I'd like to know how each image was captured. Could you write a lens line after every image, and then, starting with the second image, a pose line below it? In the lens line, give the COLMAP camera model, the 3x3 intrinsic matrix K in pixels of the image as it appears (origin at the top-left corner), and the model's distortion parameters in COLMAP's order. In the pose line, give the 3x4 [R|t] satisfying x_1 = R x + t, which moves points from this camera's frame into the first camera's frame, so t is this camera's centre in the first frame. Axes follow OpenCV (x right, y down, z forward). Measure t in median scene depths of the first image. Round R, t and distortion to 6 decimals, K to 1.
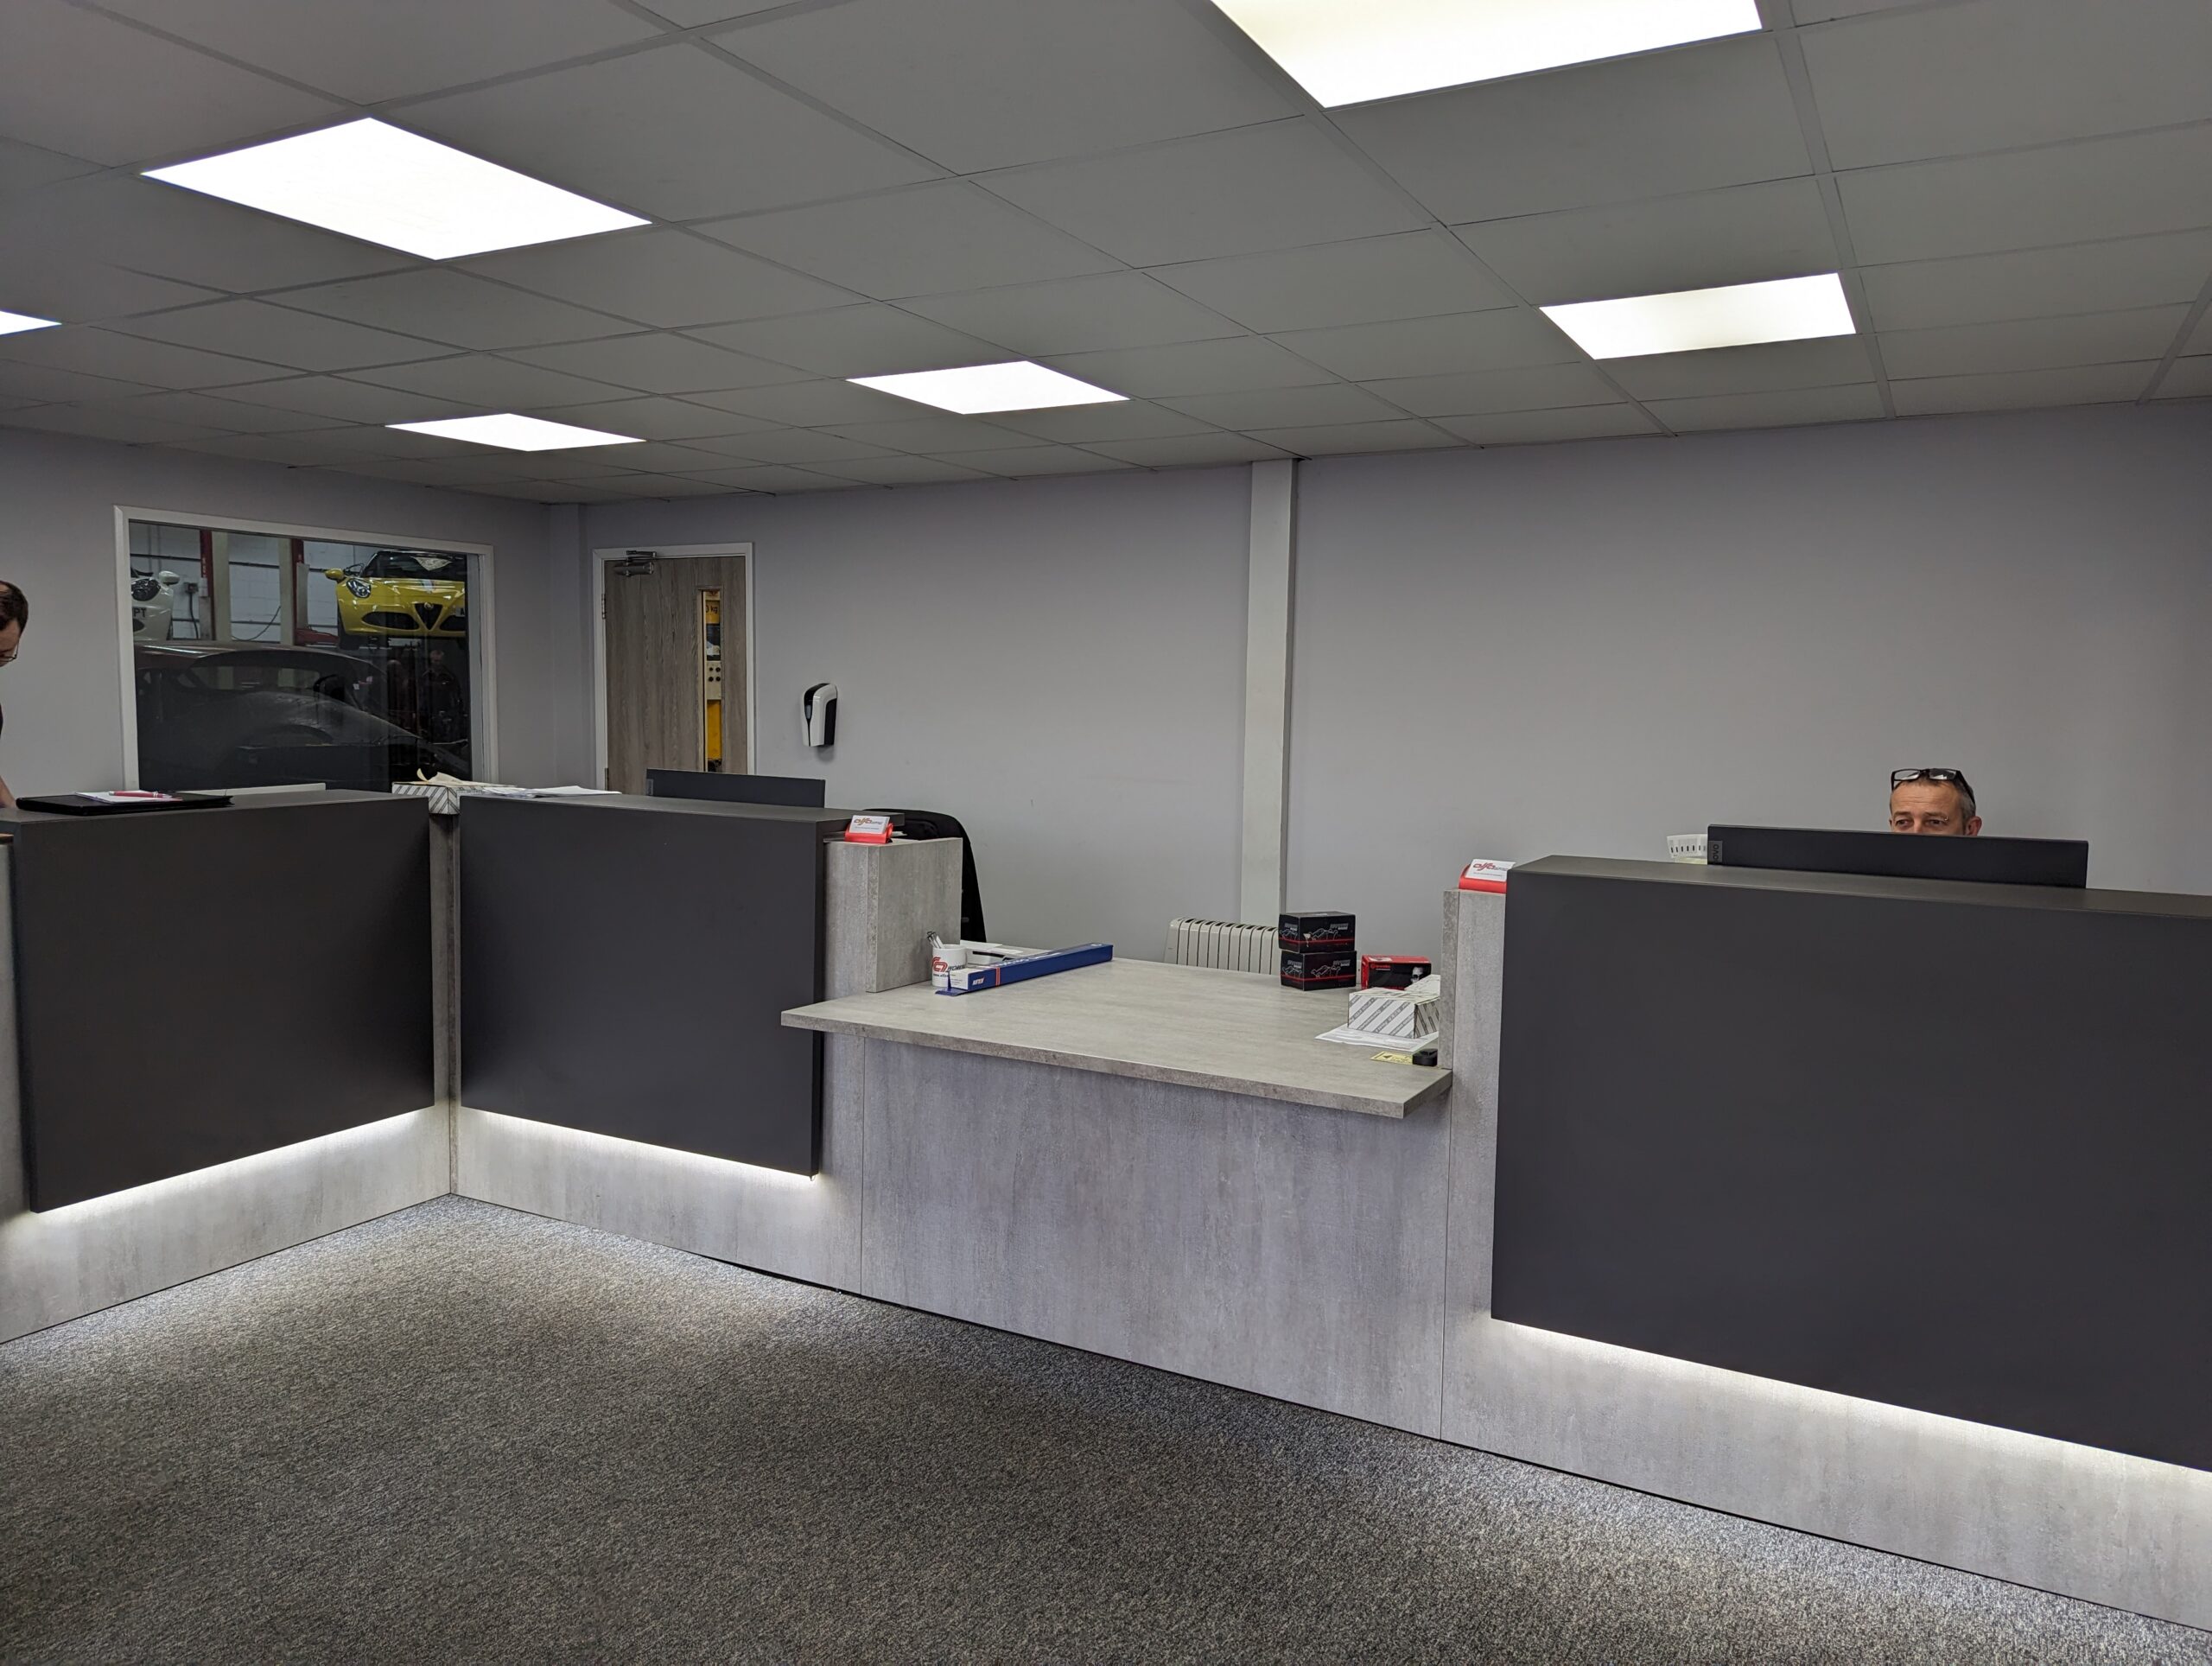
lens RADIAL K [[1557.2, 0, 1120.8], [0, 1557.2, 812.6], [0, 0, 1]] dist [0.073015, -0.069935]
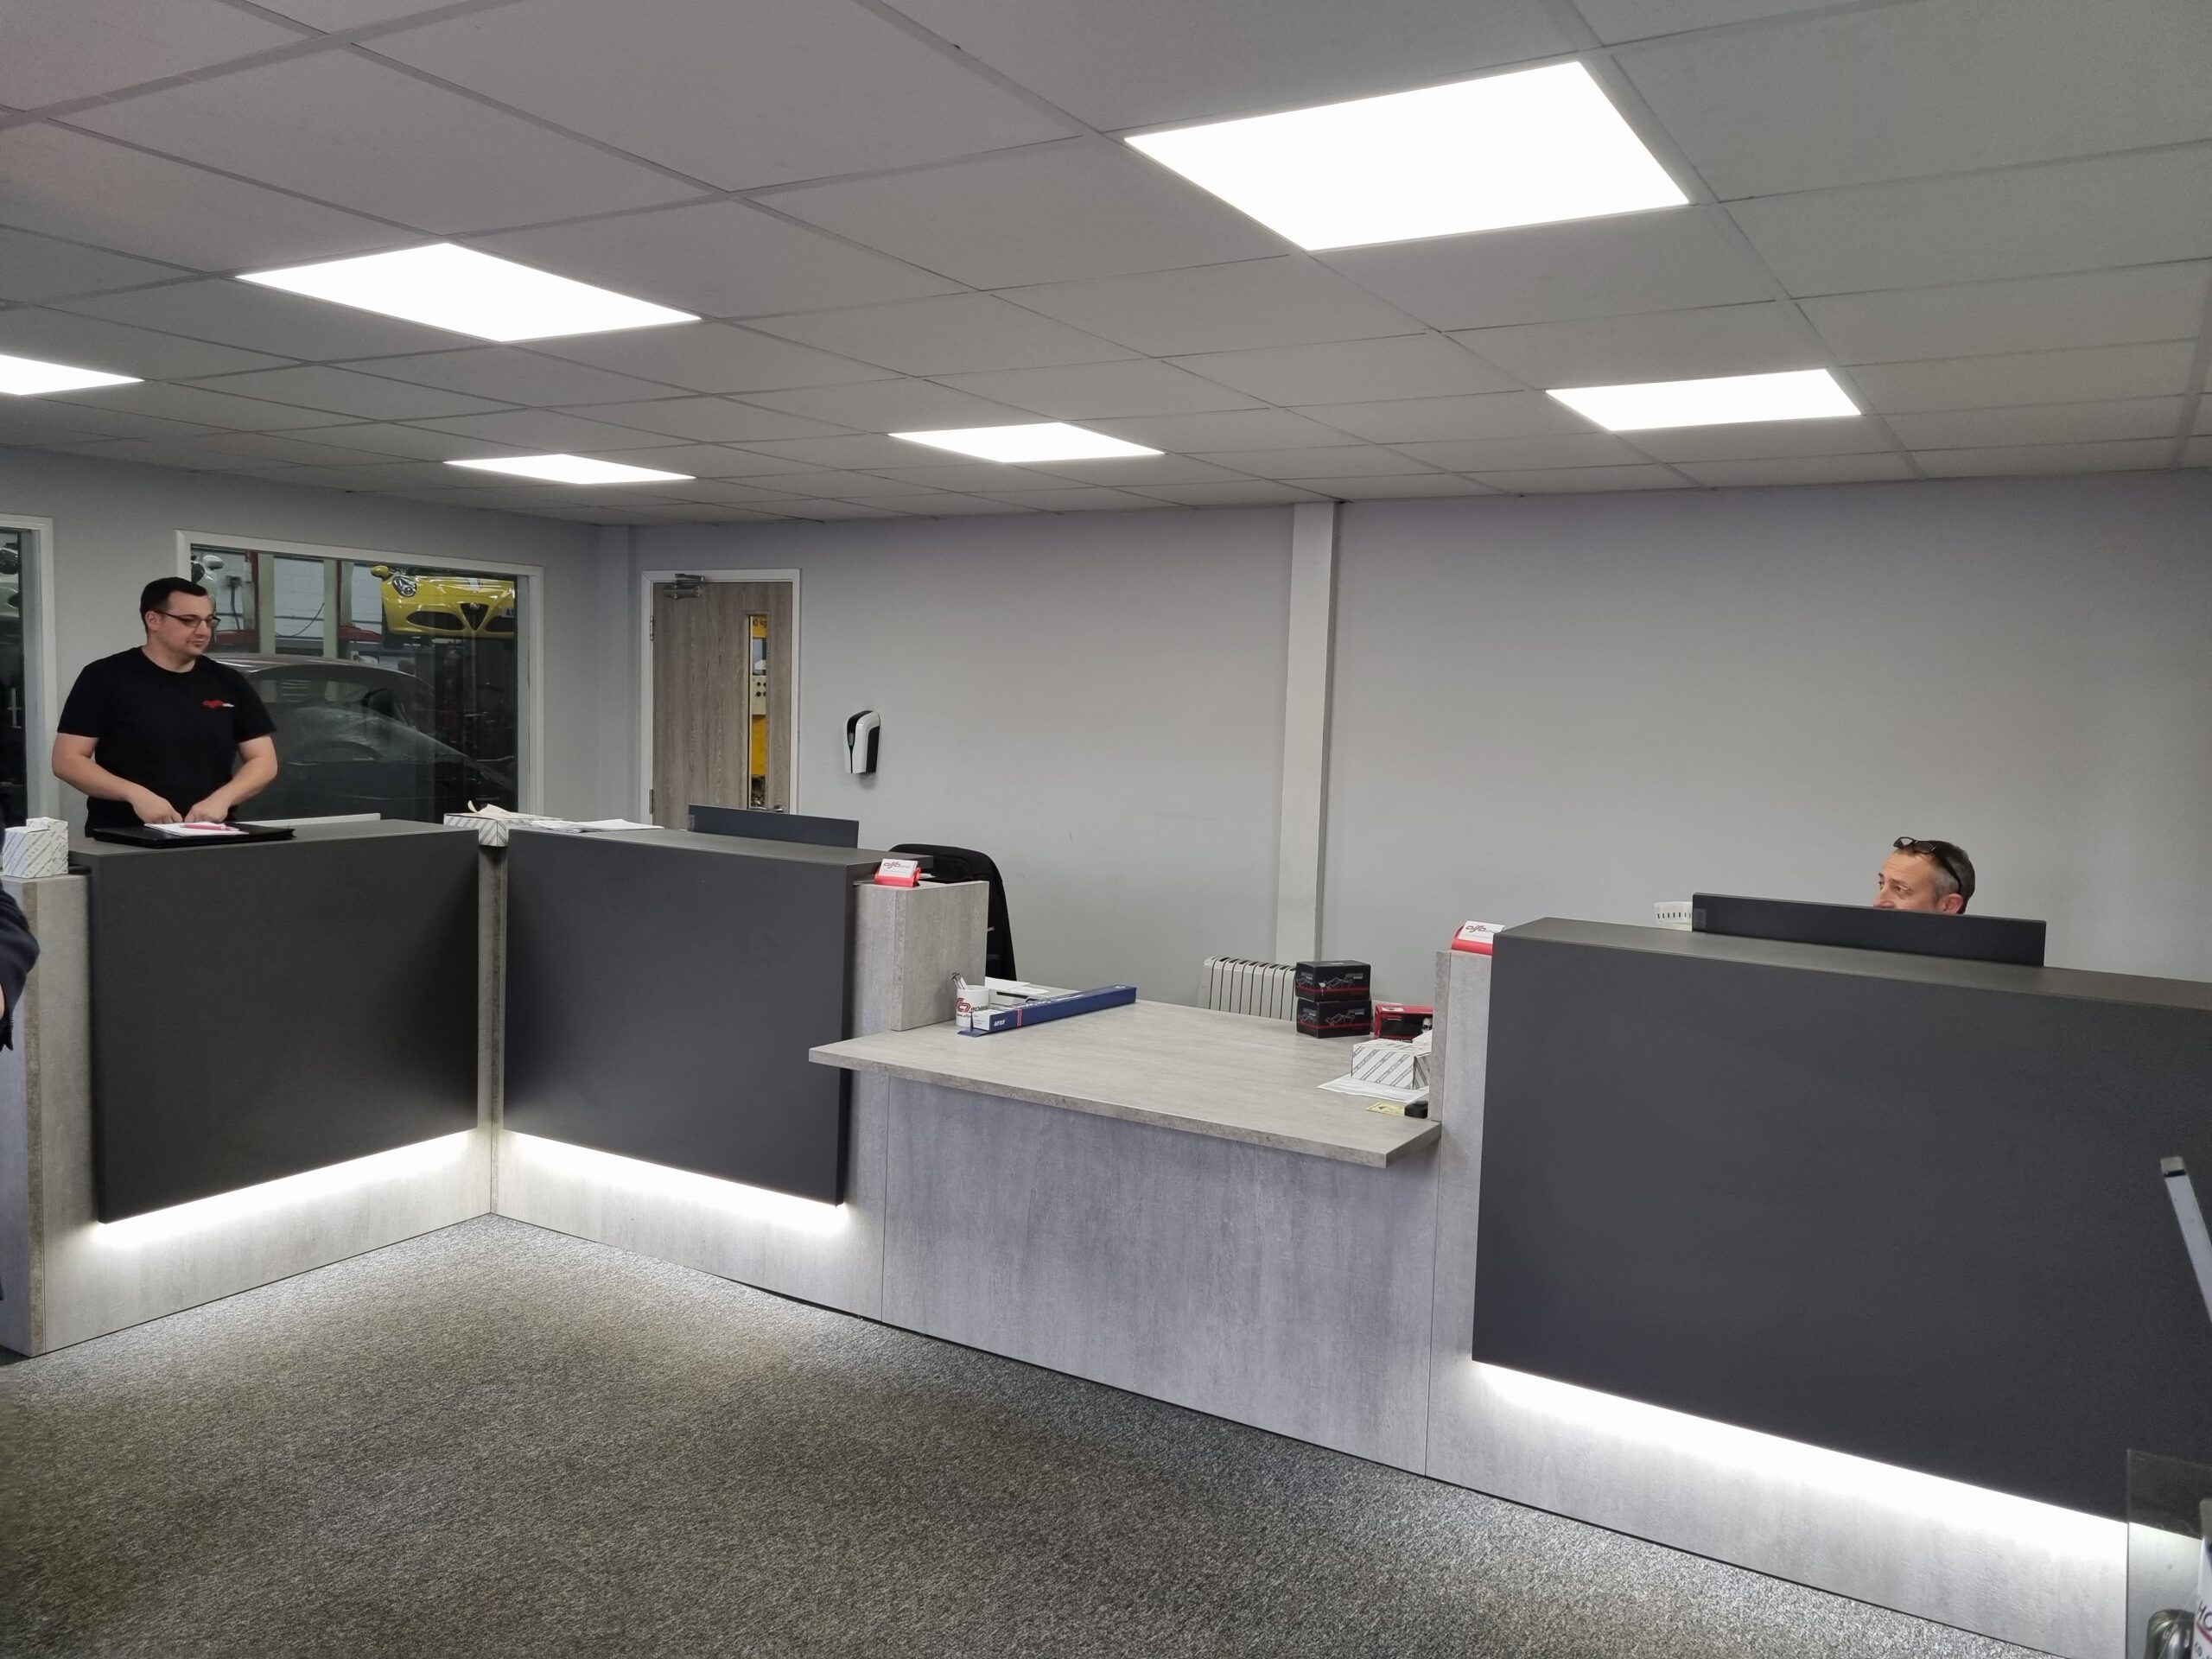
lens RADIAL K [[1647.0, 0, 1143.0], [0, 1647.0, 820.5], [0, 0, 1]] dist [0.079109, -0.066916]
pose [[0.999385, 0.019826, -0.028907, 0.036787], [-0.019883, 0.999801, -0.001710, -0.029215], [0.028868, 0.002284, 0.999581, -0.105455]]
